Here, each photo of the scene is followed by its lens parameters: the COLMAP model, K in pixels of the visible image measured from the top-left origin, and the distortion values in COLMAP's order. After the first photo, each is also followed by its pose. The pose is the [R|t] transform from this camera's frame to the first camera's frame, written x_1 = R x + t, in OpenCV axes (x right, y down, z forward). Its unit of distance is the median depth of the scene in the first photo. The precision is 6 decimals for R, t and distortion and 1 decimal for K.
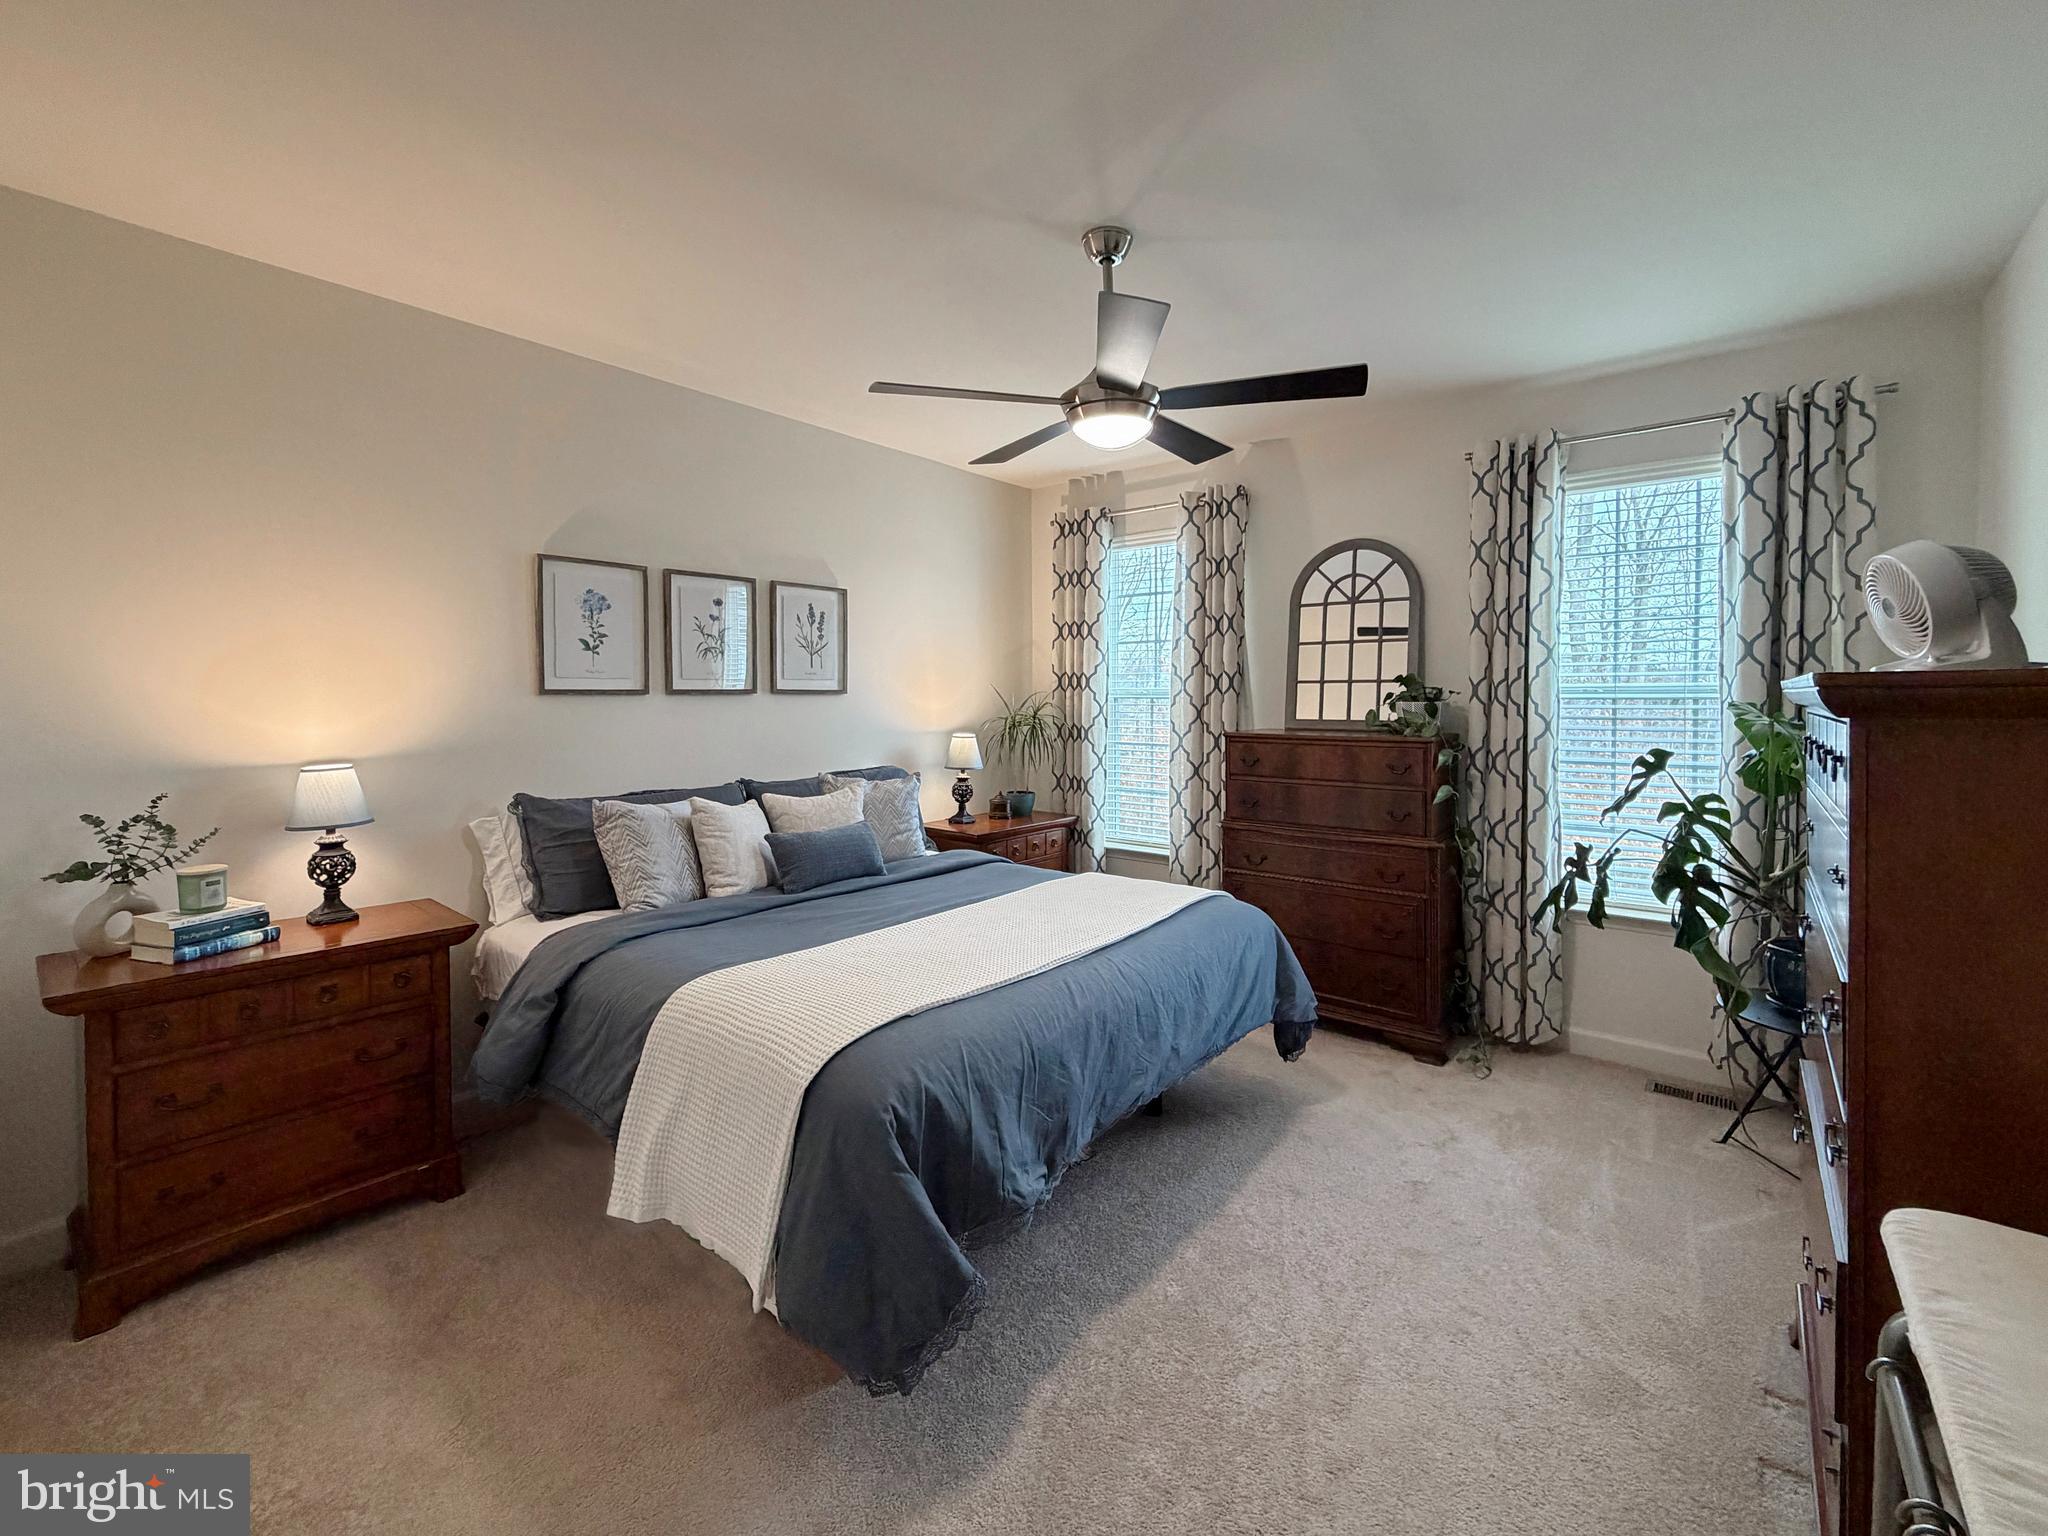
lens RADIAL K [[849.8, 0, 1000.9], [0, 849.8, 713.0], [0, 0, 1]] dist [-0.003253, -0.000249]
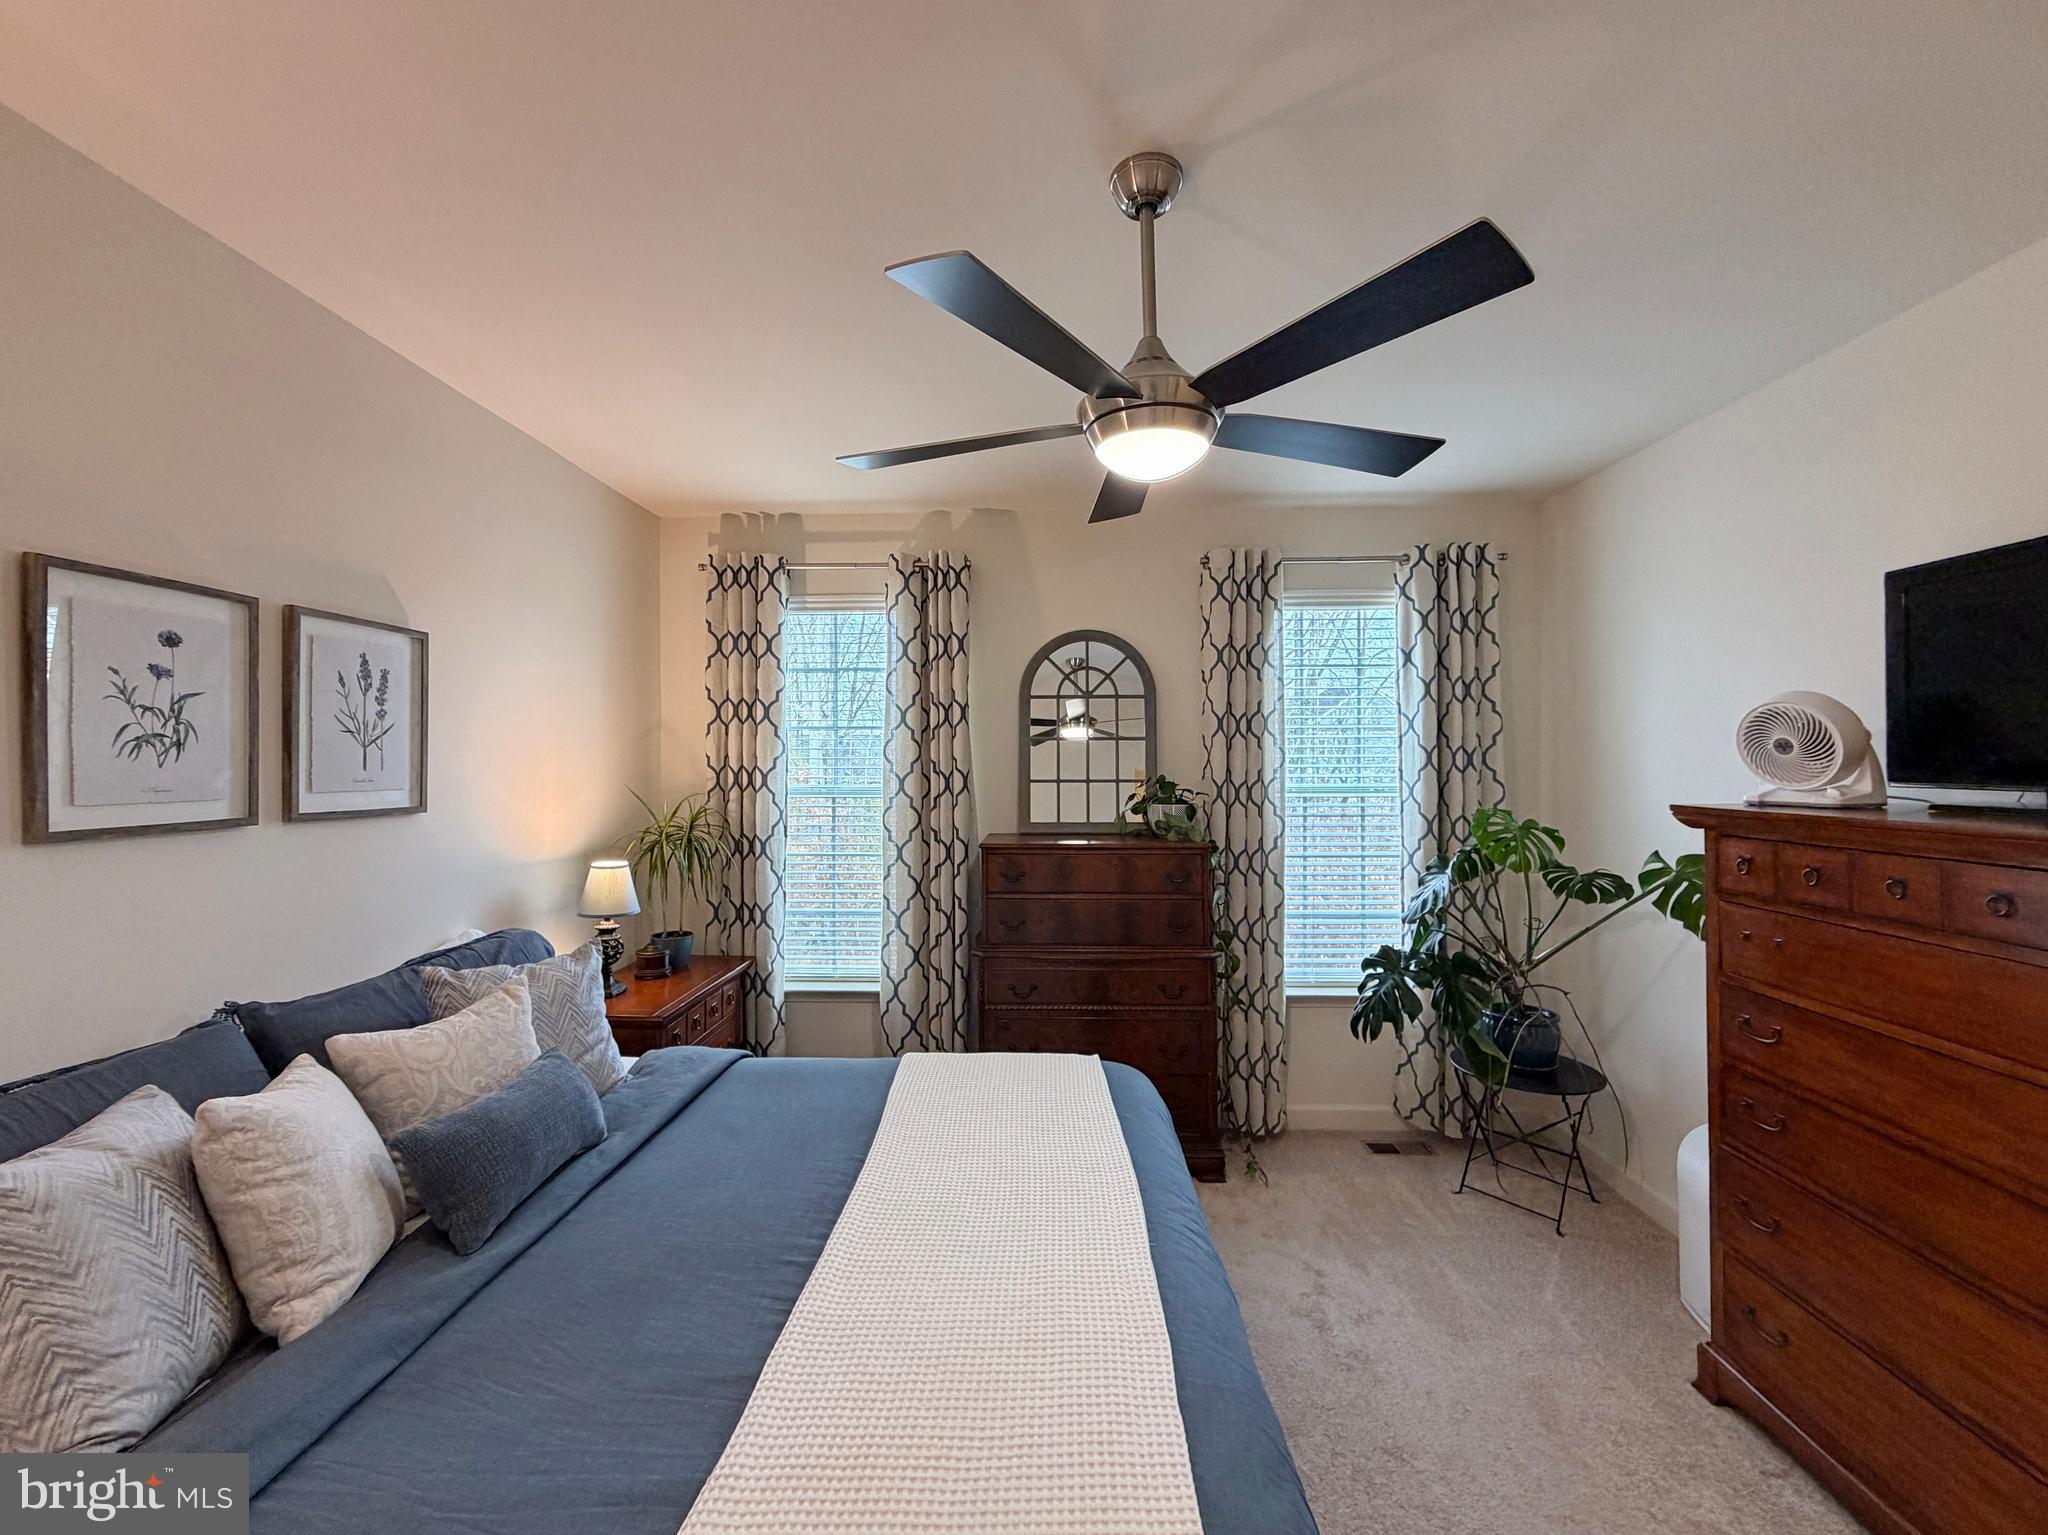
lens RADIAL K [[849.8, 0, 1022.9], [0, 849.8, 761.6], [0, 0, 1]] dist [-0.003253, -0.000249]
pose [[0.794142, 0.000817, 0.607732, -0.219116], [0.014761, 0.999678, -0.020632, -0.041183], [-0.607553, 0.025356, 0.793874, 0.305589]]
